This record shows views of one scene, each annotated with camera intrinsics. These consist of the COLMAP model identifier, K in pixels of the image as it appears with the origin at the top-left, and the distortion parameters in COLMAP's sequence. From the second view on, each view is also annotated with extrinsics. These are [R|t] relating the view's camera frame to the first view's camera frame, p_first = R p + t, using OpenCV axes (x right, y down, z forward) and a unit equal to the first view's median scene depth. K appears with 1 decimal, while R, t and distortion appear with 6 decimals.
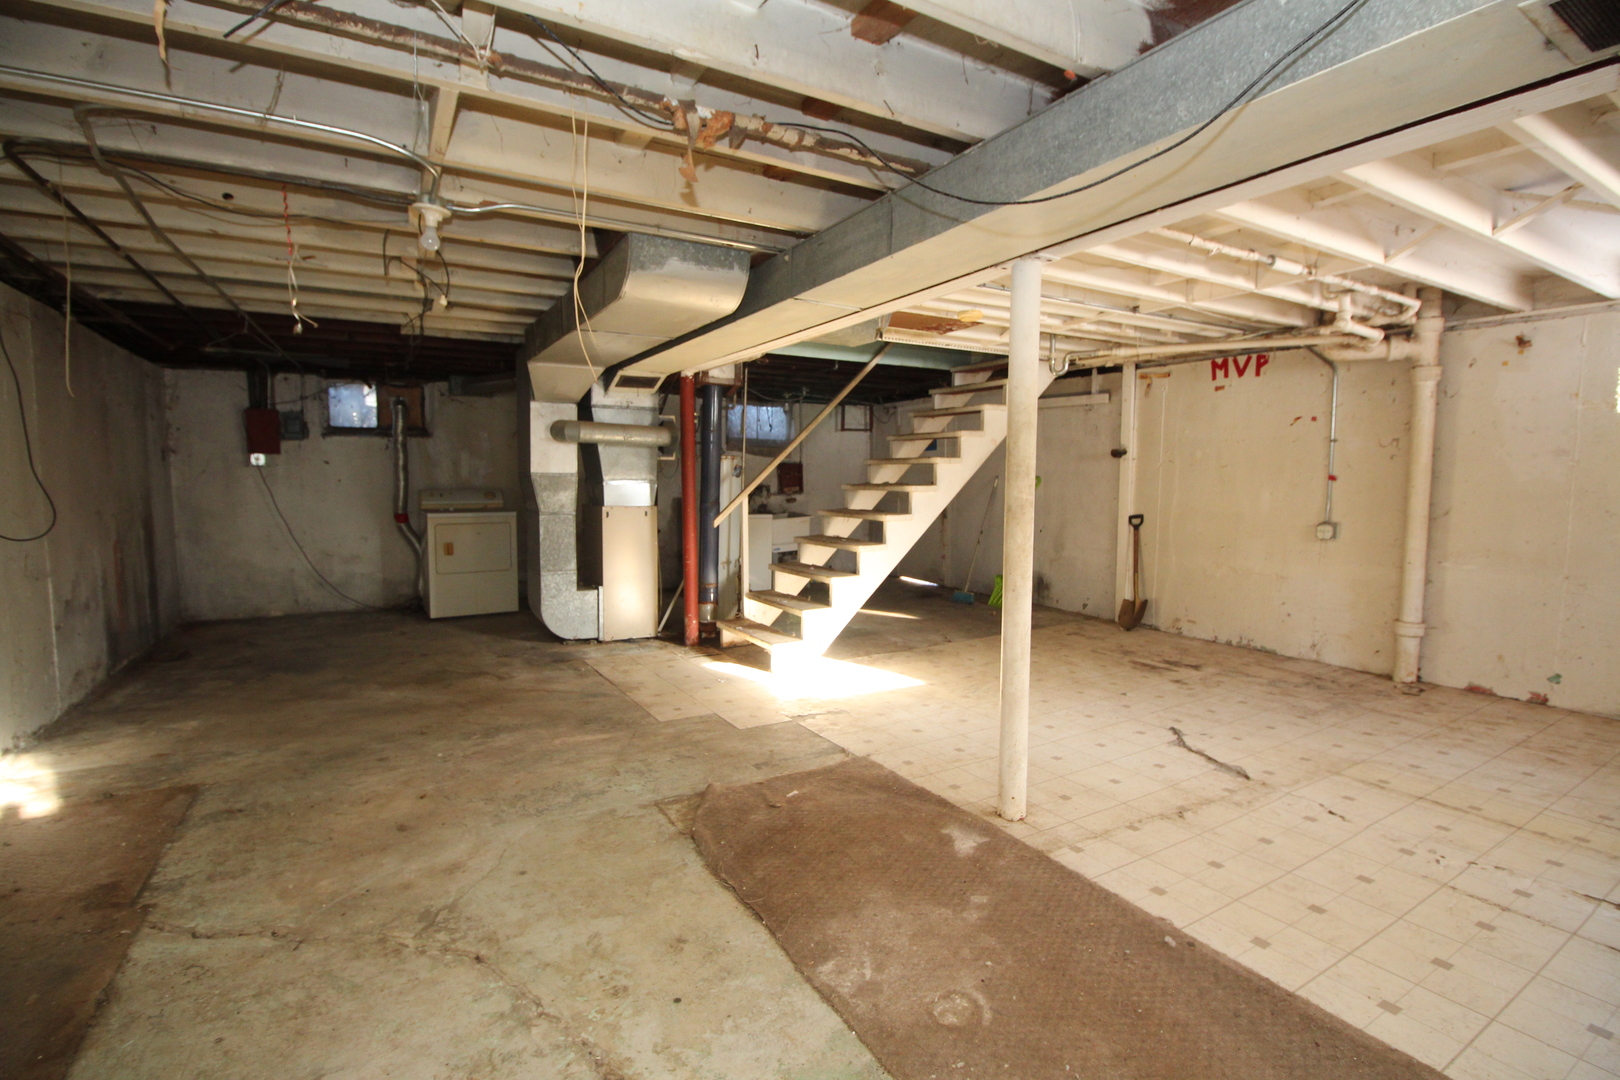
lens RADIAL K [[748.1, 0, 814.4], [0, 748.1, 539.6], [0, 0, 1]] dist [-0.023926, -0.002156]
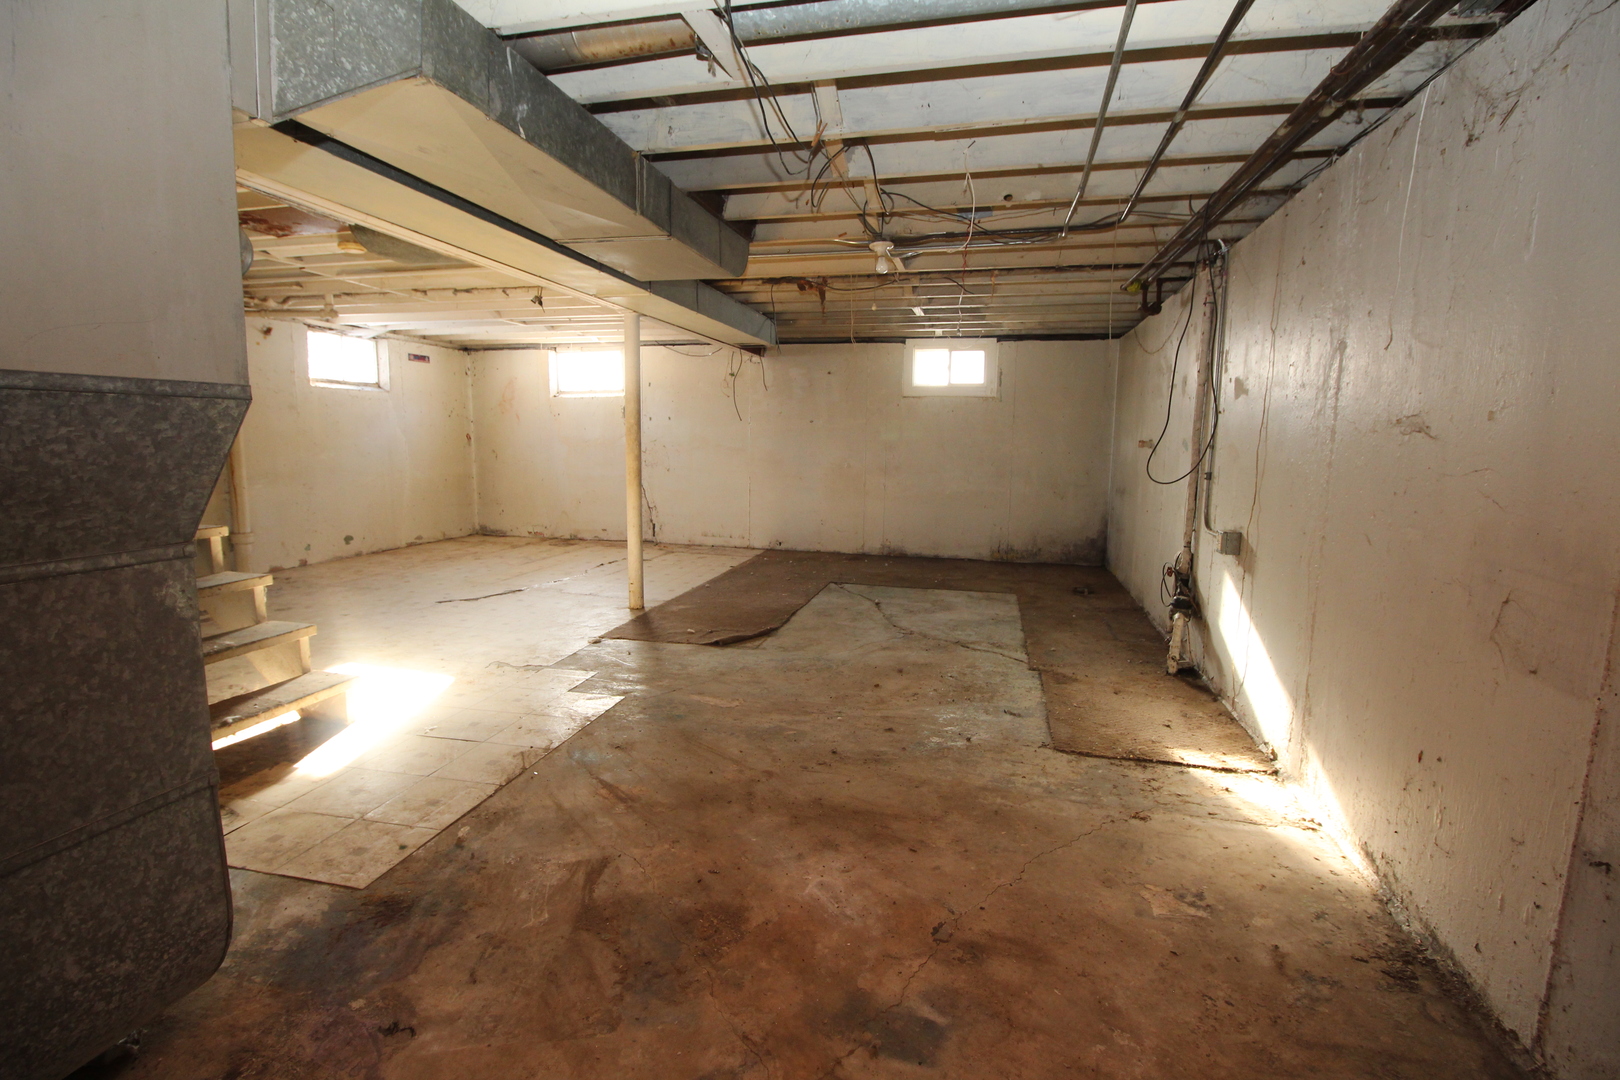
lens RADIAL K [[748.1, 0, 808.8], [0, 748.1, 535.1], [0, 0, 1]] dist [-0.023926, -0.002156]
pose [[-0.714413, -0.105988, 0.691651, -1.116440], [0.043050, 0.979932, 0.194630, -0.132573], [-0.698399, 0.168821, -0.695513, 1.655252]]
